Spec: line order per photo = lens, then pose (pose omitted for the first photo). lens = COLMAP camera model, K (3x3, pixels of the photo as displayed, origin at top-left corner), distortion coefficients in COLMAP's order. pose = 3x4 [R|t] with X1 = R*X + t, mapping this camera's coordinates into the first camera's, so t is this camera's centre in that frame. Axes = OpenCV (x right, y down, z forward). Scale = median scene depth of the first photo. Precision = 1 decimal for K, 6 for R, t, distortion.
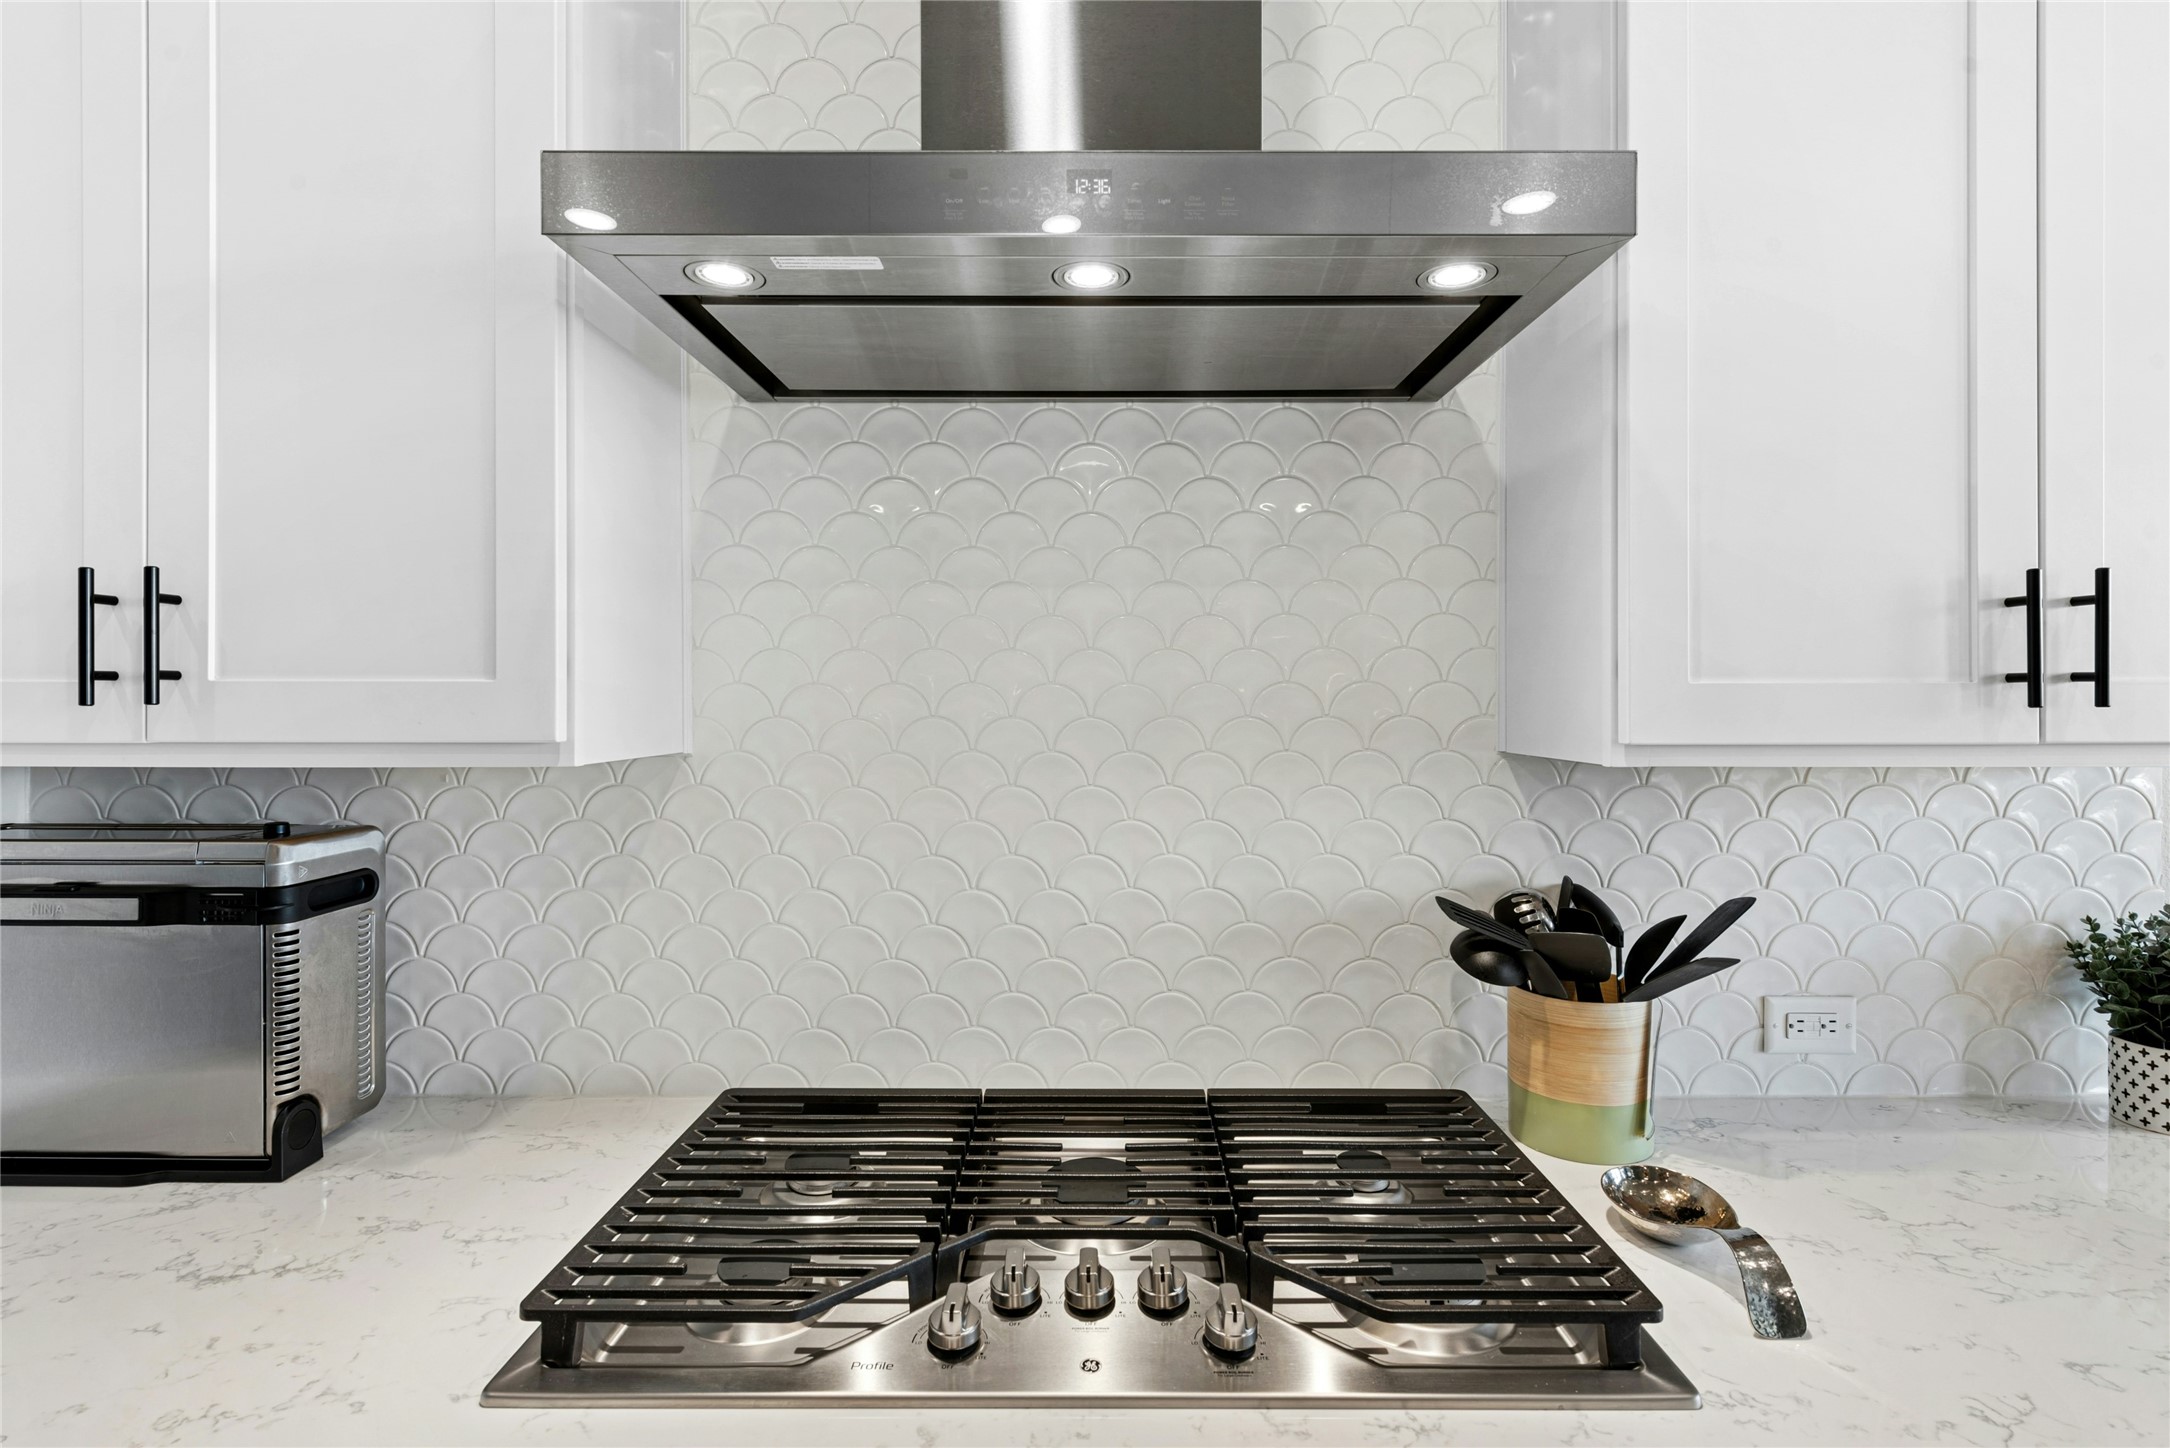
lens RADIAL K [[1020.7, 0, 1095.5], [0, 1020.7, 702.2], [0, 0, 1]] dist [0.007588, -0.002455]
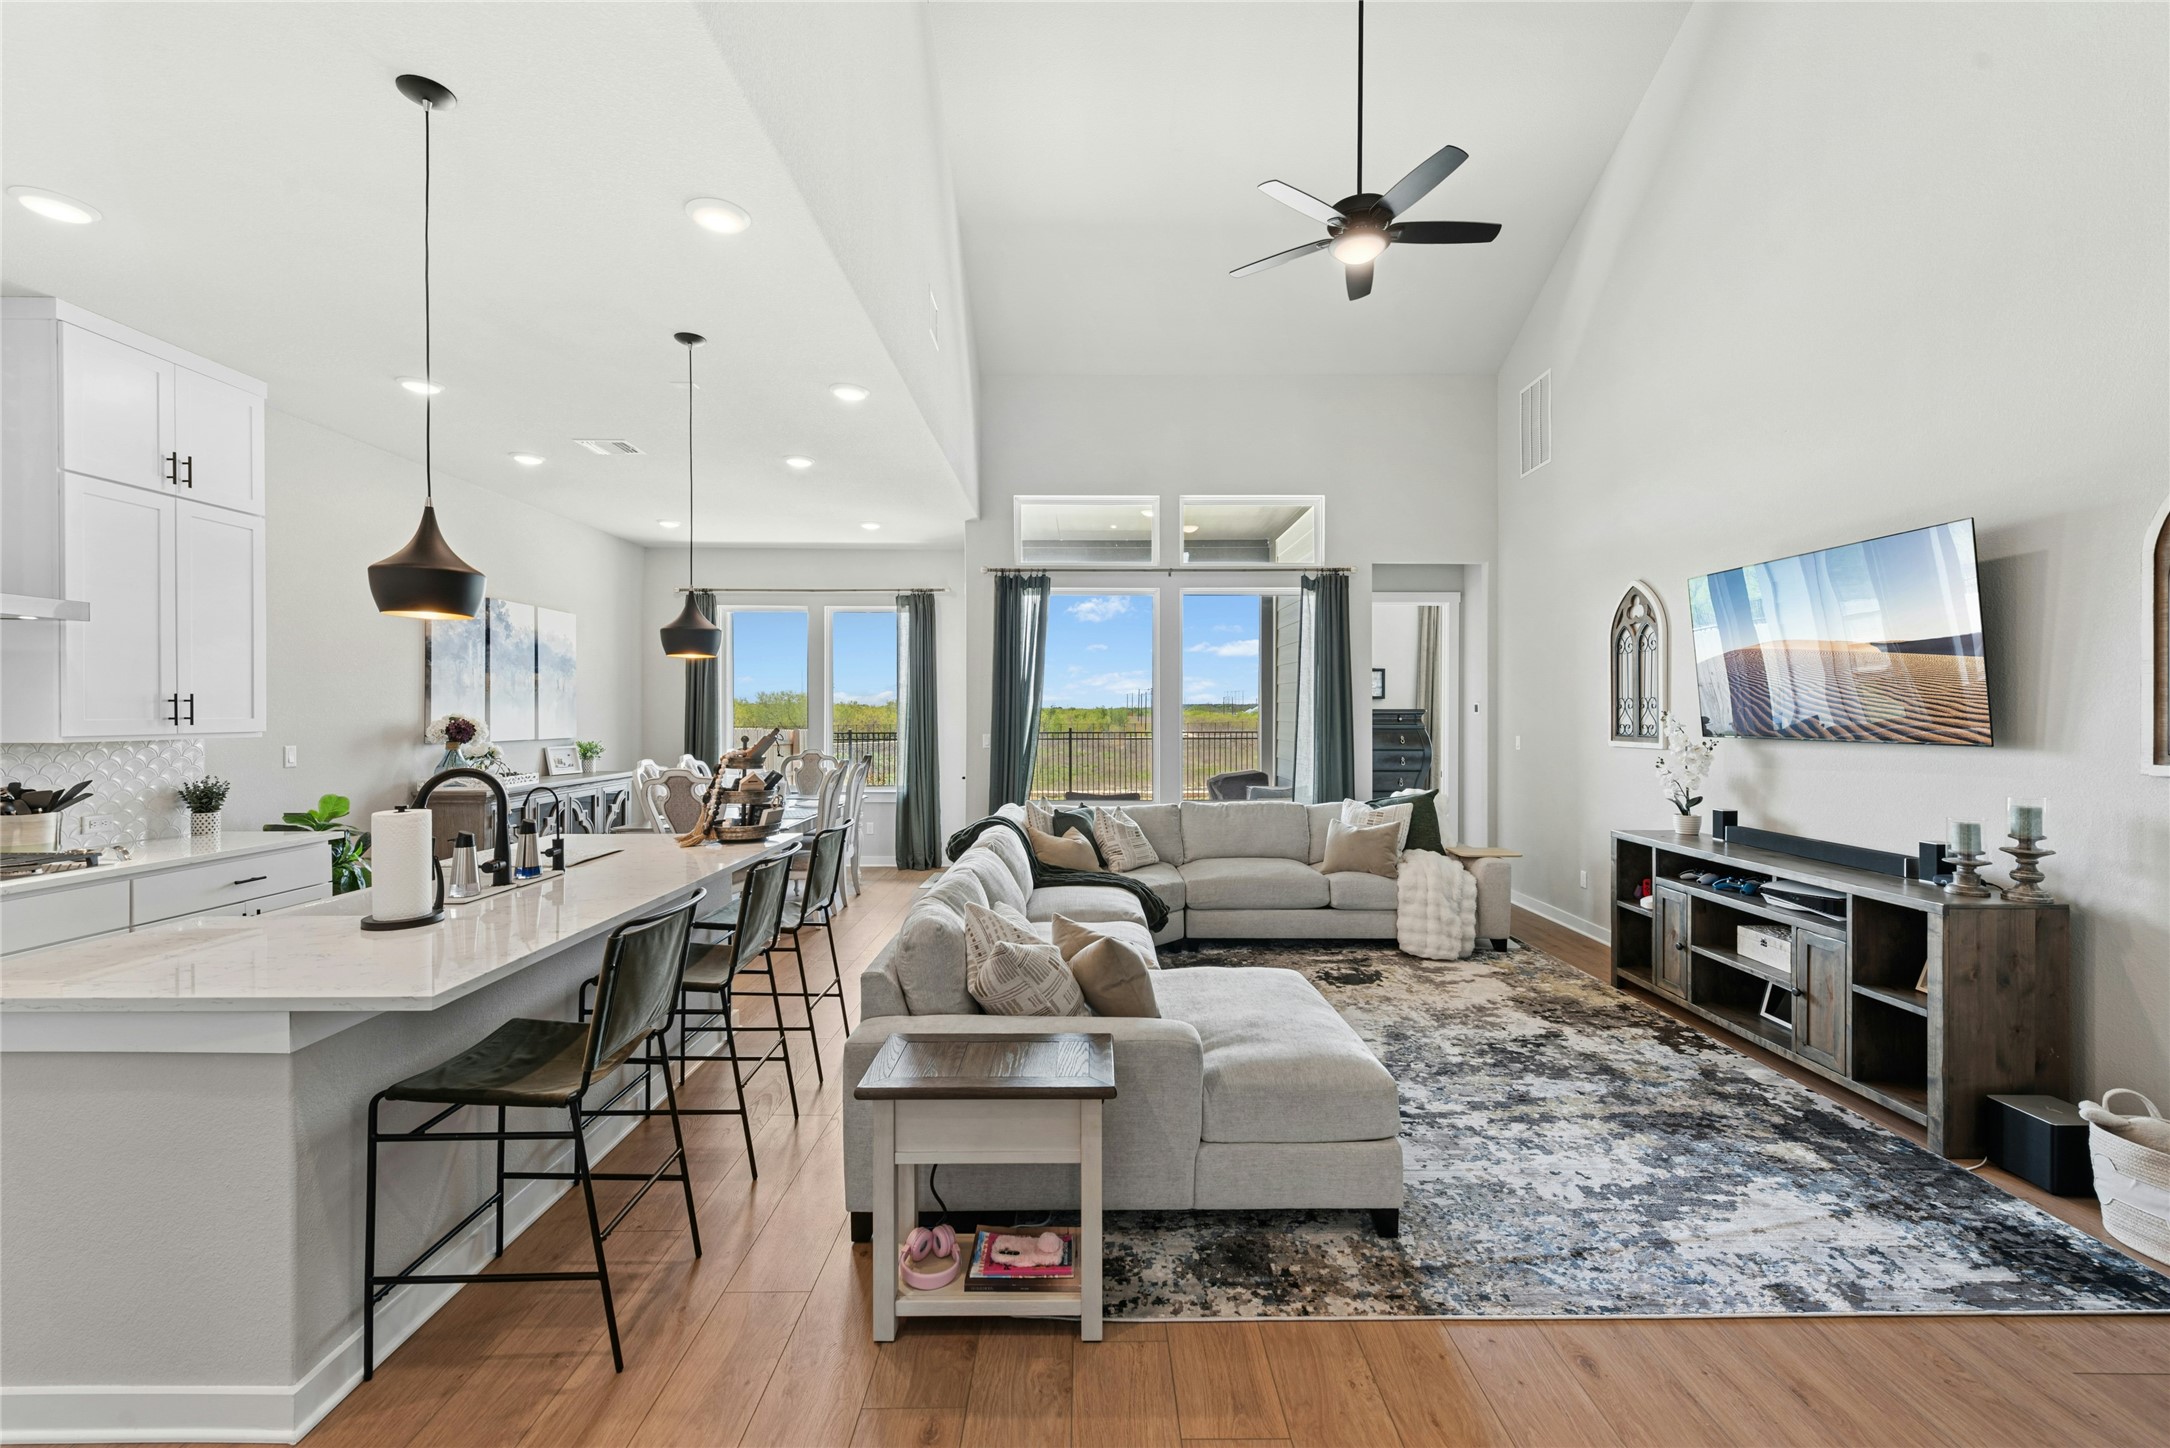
lens RADIAL K [[890.9, 0, 1094.3], [0, 890.9, 714.0], [0, 0, 1]] dist [0.013601, -0.000101]
pose [[-0.015159, -0.002939, 0.999881, -2.516514], [0.004222, 0.999987, 0.003003, -0.032230], [-0.999876, 0.004267, -0.015147, -2.399634]]
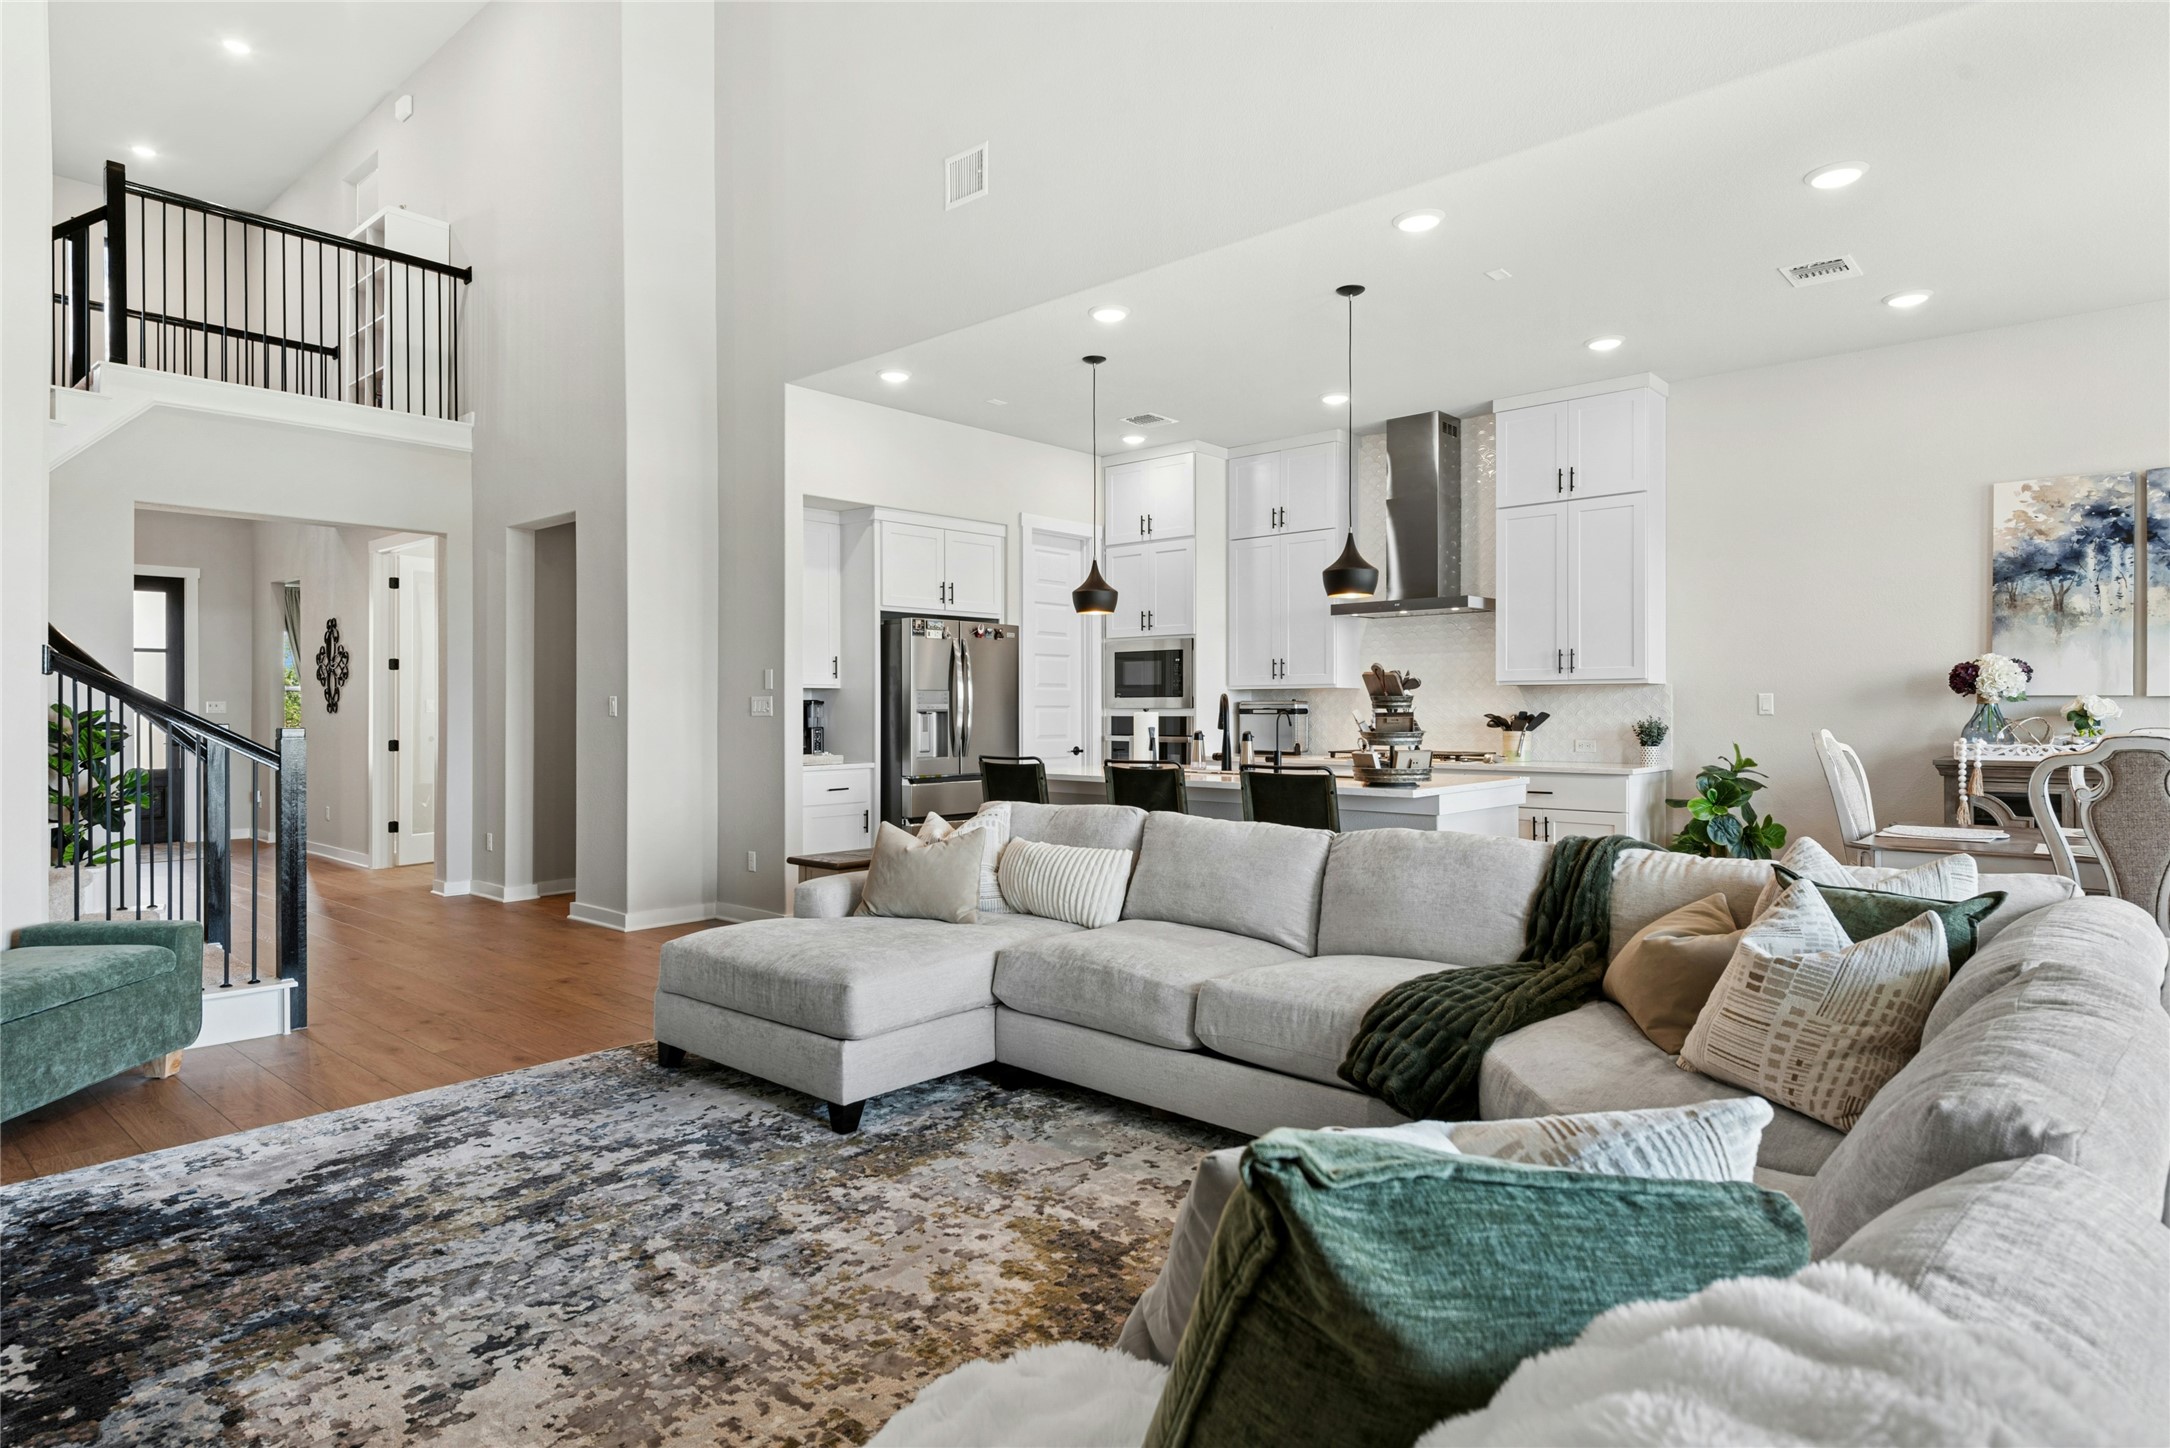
lens RADIAL K [[1205.8, 0, 1096.2], [0, 1205.8, 715.0], [0, 0, 1]] dist [0.018331, -0.001278]
pose [[0.749892, 0.001003, -0.661560, 2.952313], [0.000480, 0.999998, 0.002060, 0.193475], [0.661560, -0.001863, 0.749890, -4.979236]]
